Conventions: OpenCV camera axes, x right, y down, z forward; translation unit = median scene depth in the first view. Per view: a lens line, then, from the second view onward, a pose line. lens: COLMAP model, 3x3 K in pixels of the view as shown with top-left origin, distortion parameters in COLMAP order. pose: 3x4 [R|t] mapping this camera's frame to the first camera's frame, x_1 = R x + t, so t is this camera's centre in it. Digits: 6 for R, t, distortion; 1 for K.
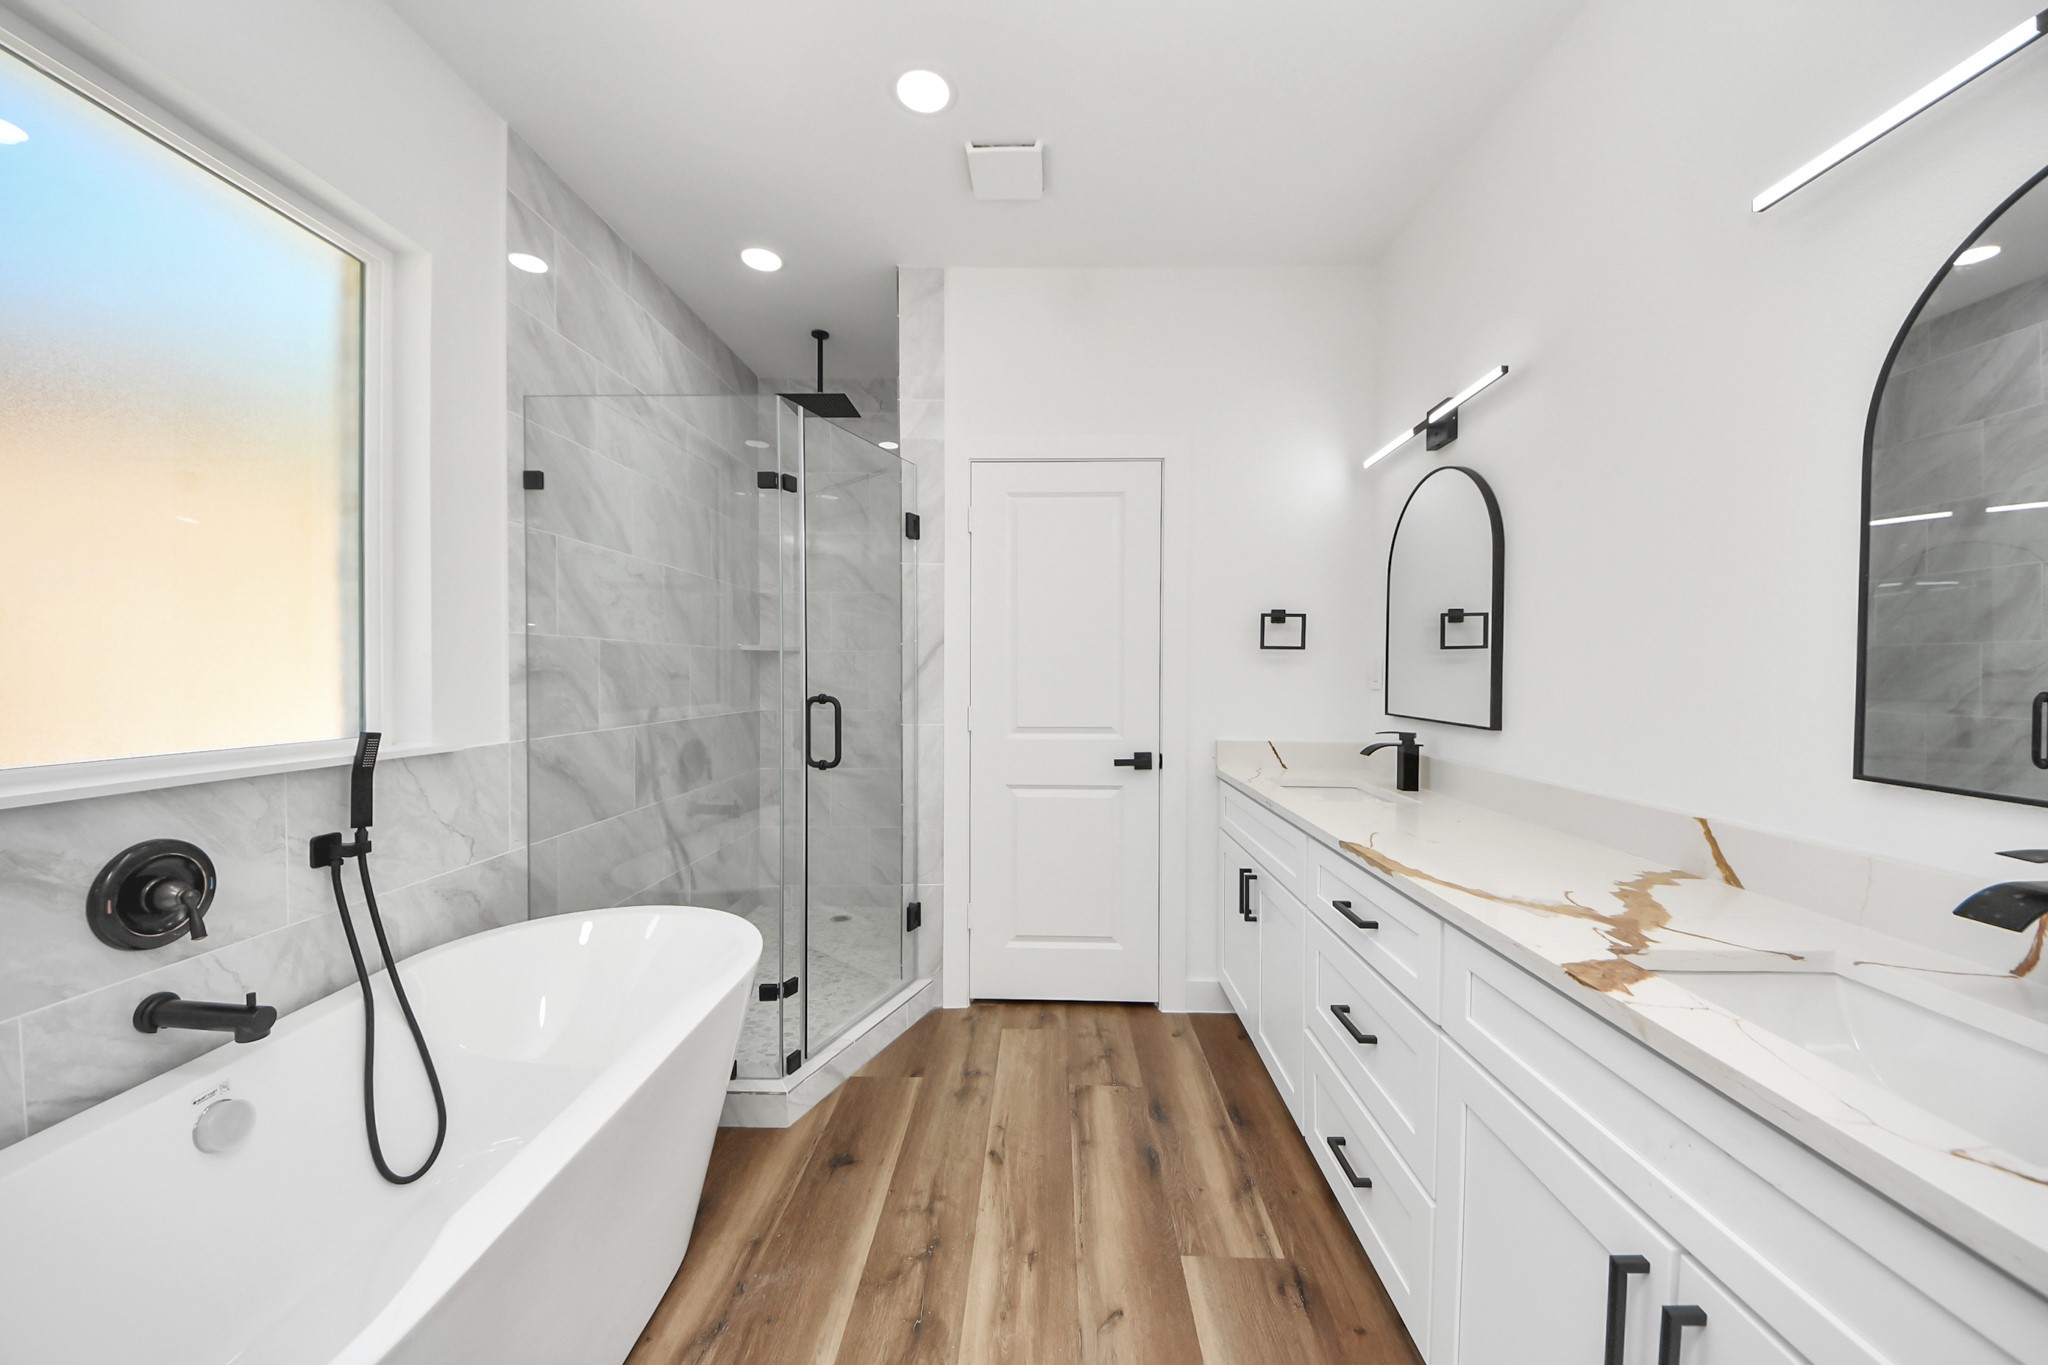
lens RADIAL K [[747.3, 0, 1024.0], [0, 747.3, 682.5], [0, 0, 1]] dist [0.017581, -0.017516]
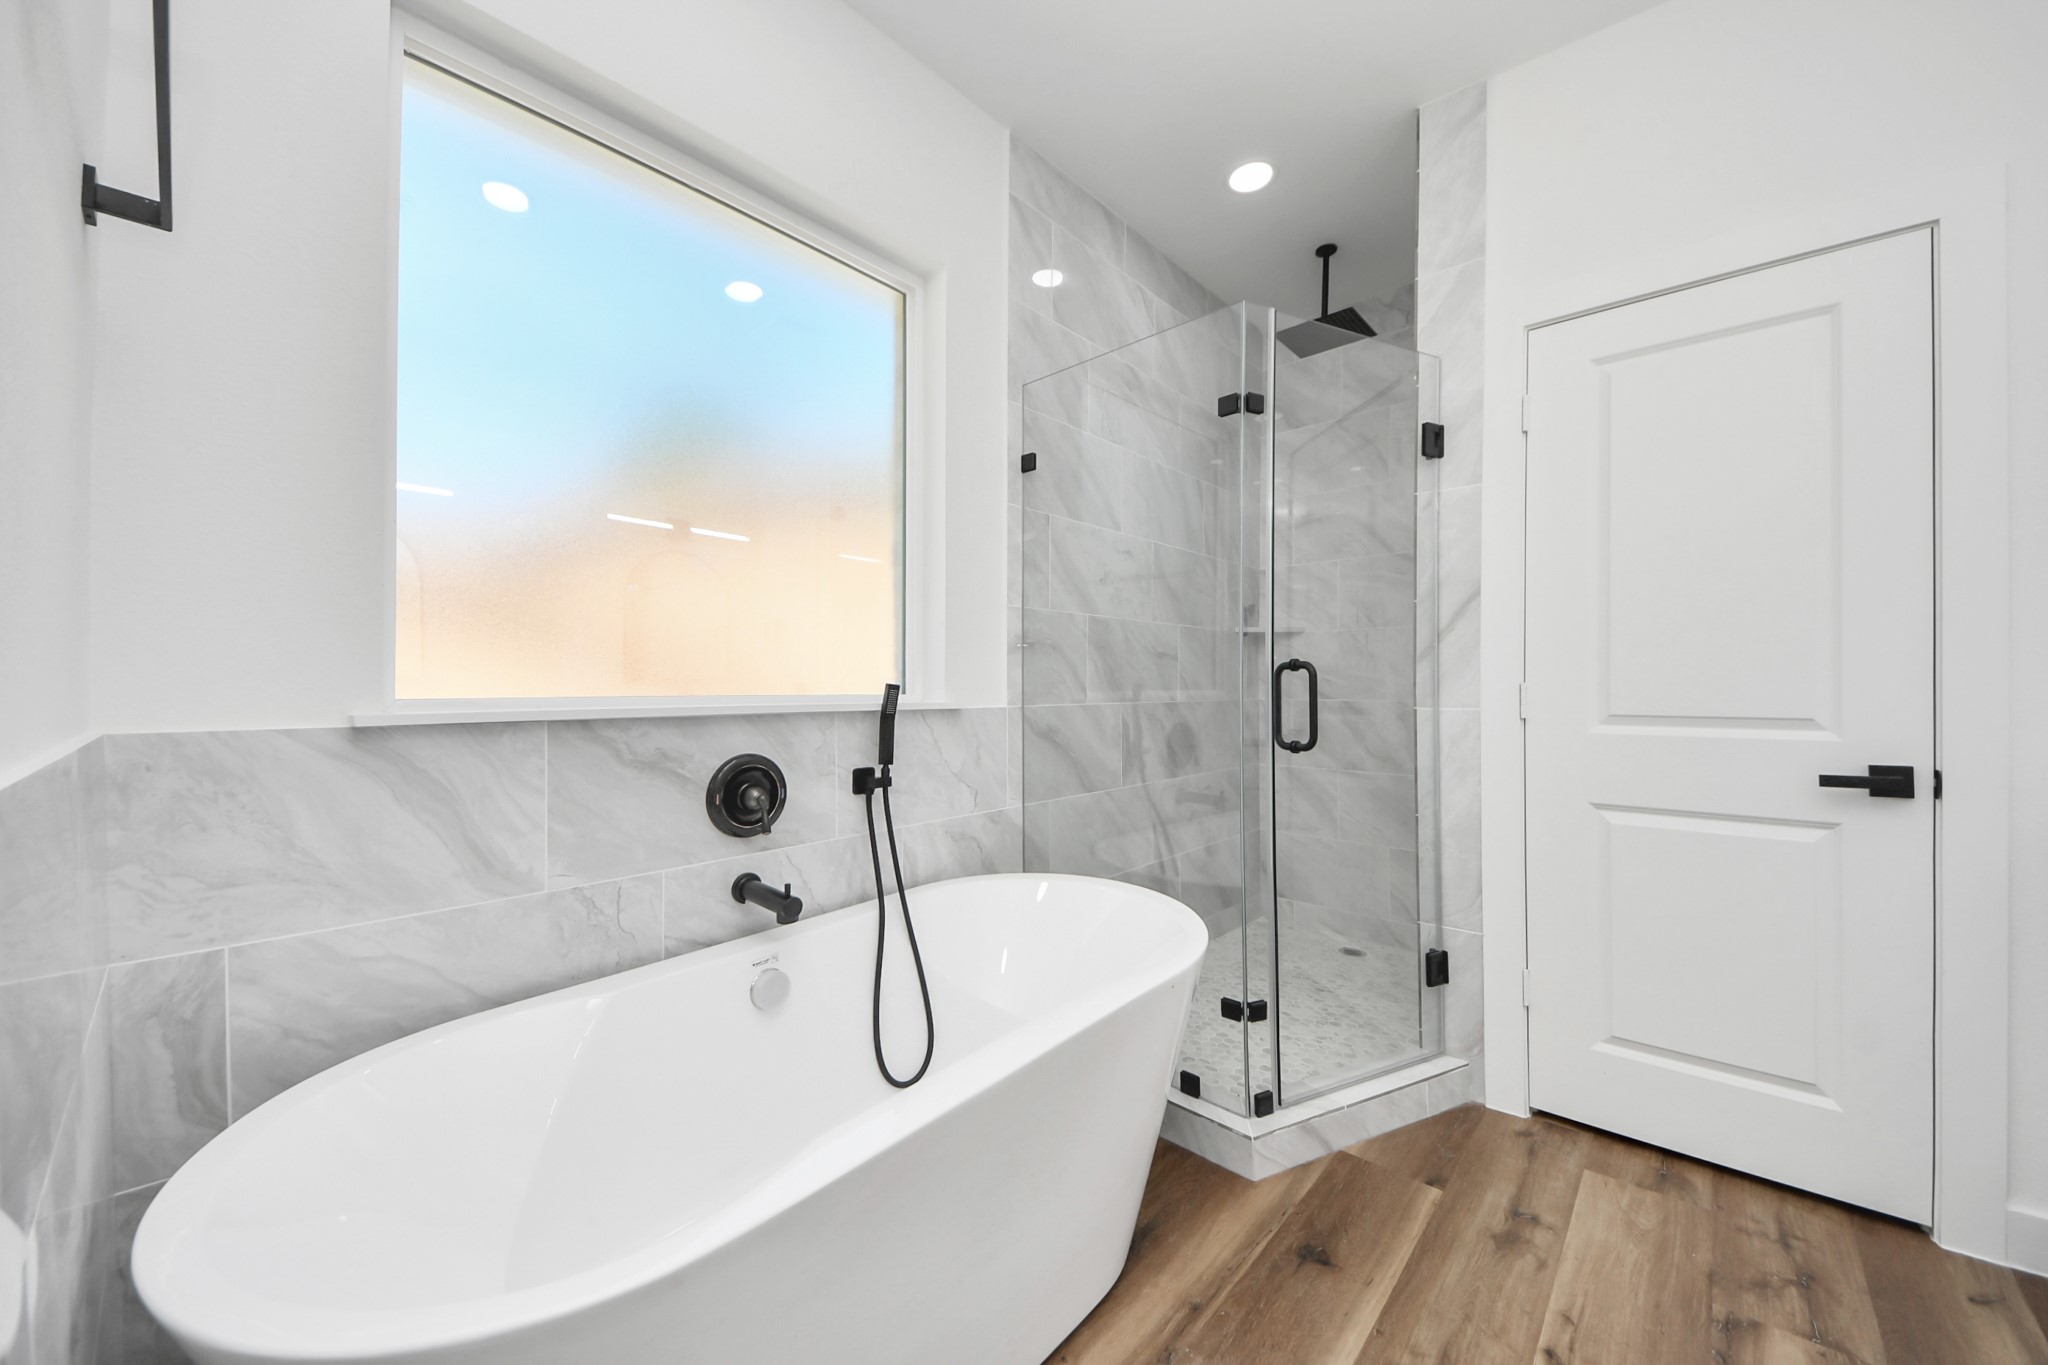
lens RADIAL K [[748.5, 0, 1024.0], [0, 748.5, 682.5], [0, 0, 1]] dist [0.052680, -0.032667]
pose [[0.763651, 0.005908, -0.645603, 0.034504], [-0.021748, 0.999626, -0.016578, 0.059531], [0.645263, 0.026700, 0.763494, 0.176498]]
